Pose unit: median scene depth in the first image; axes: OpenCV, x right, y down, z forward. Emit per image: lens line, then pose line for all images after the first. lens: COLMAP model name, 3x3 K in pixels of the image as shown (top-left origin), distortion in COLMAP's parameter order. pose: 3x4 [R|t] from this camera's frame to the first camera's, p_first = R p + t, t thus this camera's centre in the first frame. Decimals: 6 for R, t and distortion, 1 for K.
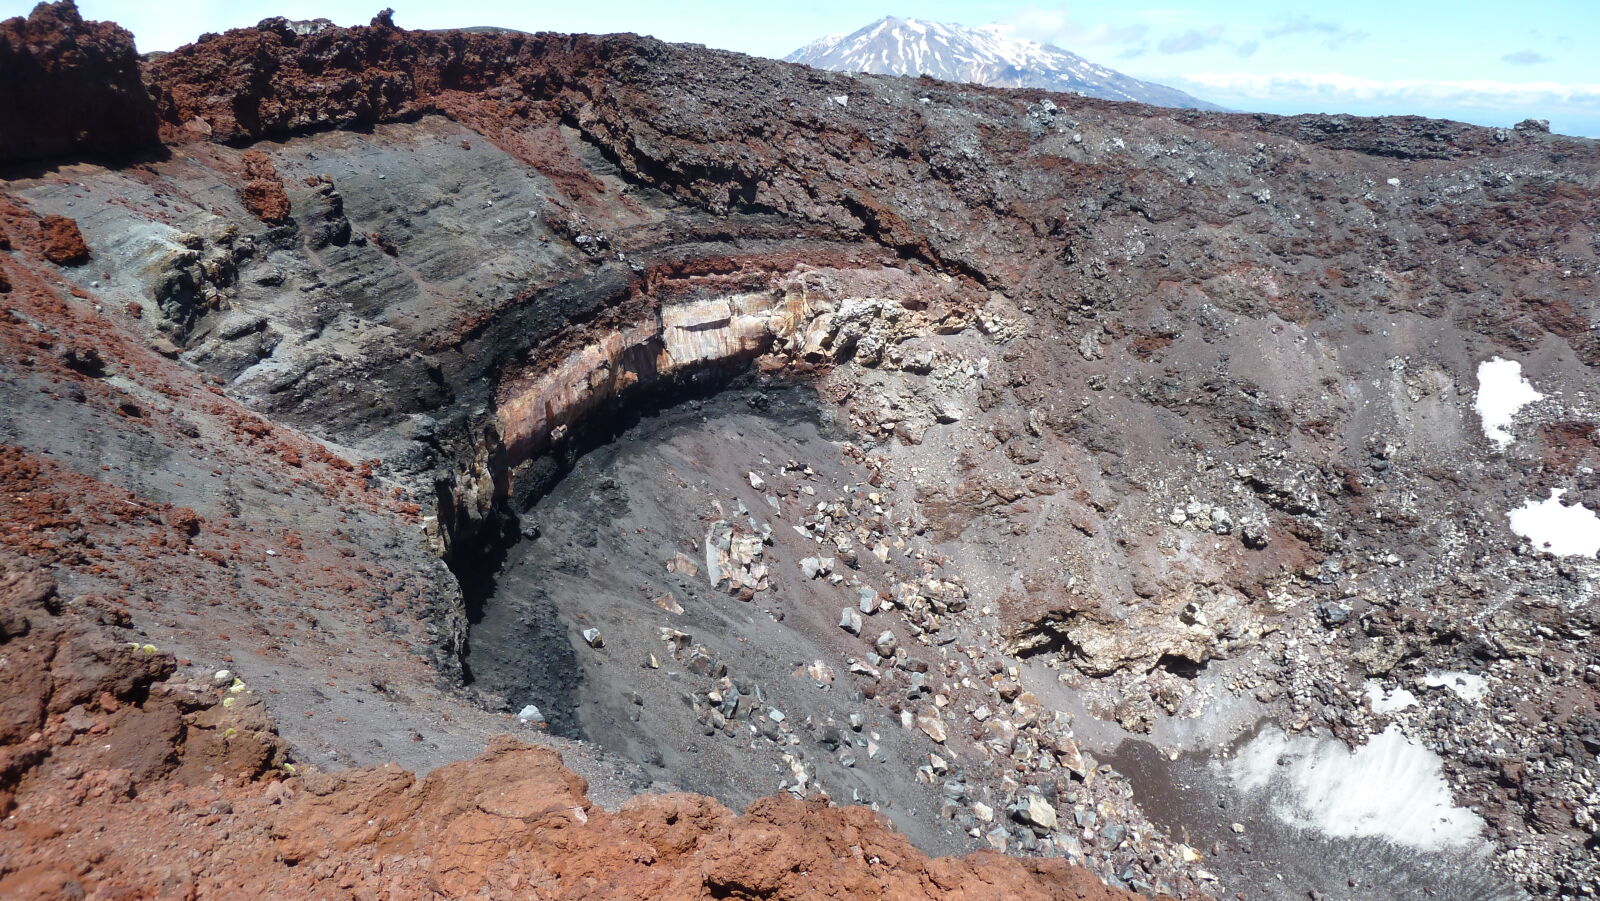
lens RADIAL K [[1123.5, 0, 799.7], [0, 1123.5, 446.3], [0, 0, 1]] dist [-0.033410, 0.000389]
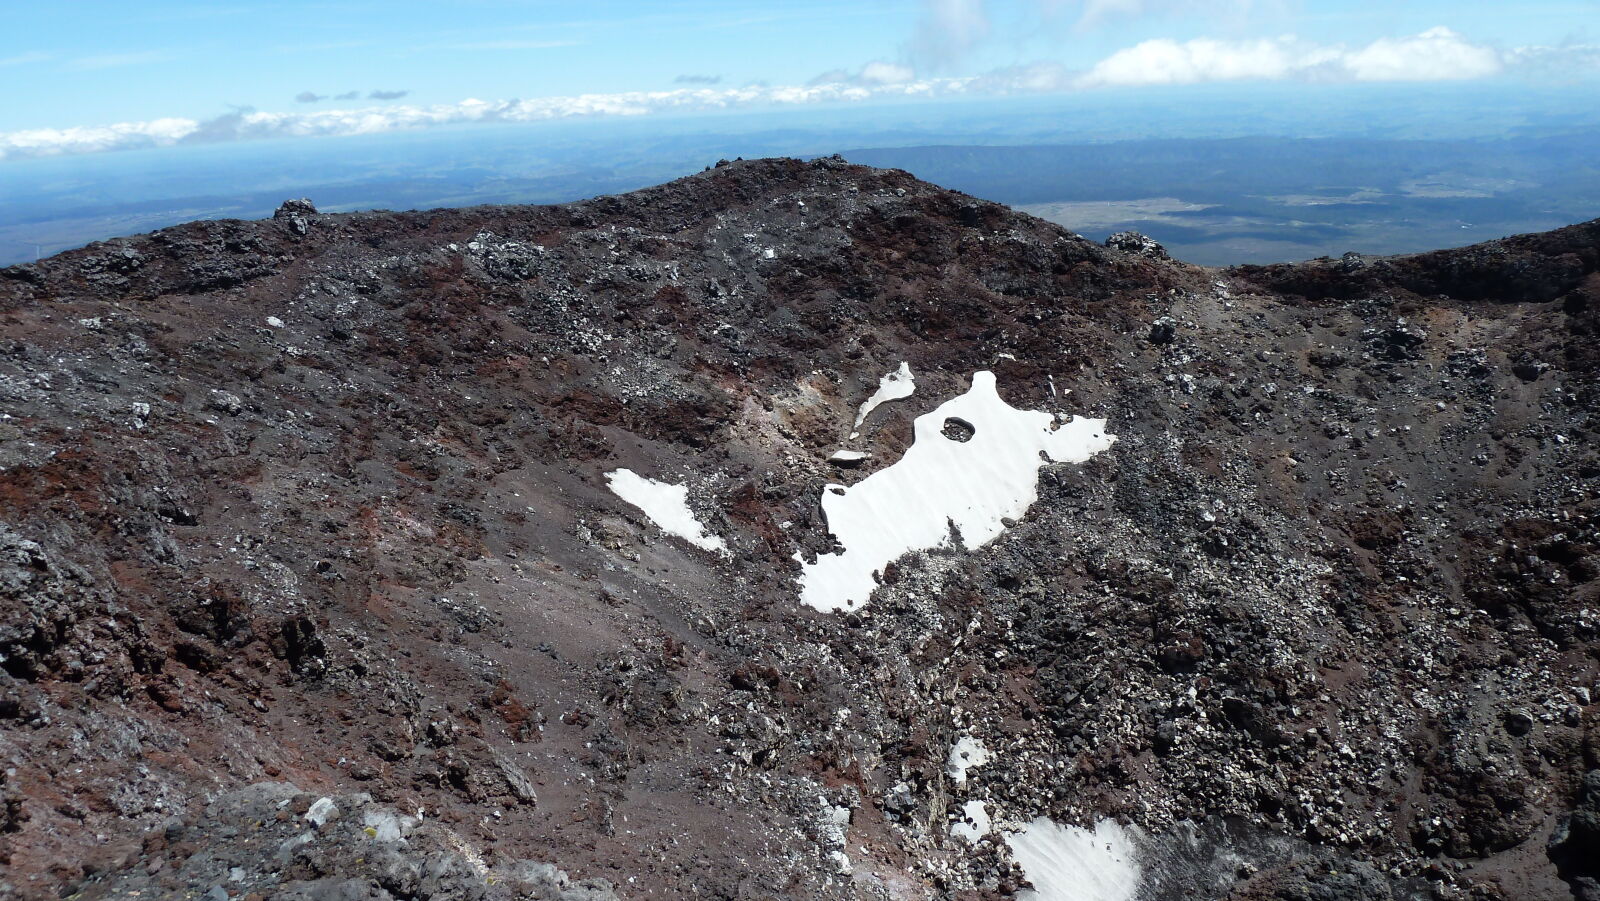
lens RADIAL K [[1123.5, 0, 800.3], [0, 1123.5, 449.3], [0, 0, 1]] dist [-0.033410, 0.000389]
pose [[-0.179033, -0.315108, 0.932016, -0.159636], [0.371333, 0.855613, 0.360607, -0.368643], [-0.911076, 0.410649, -0.036173, 0.983013]]
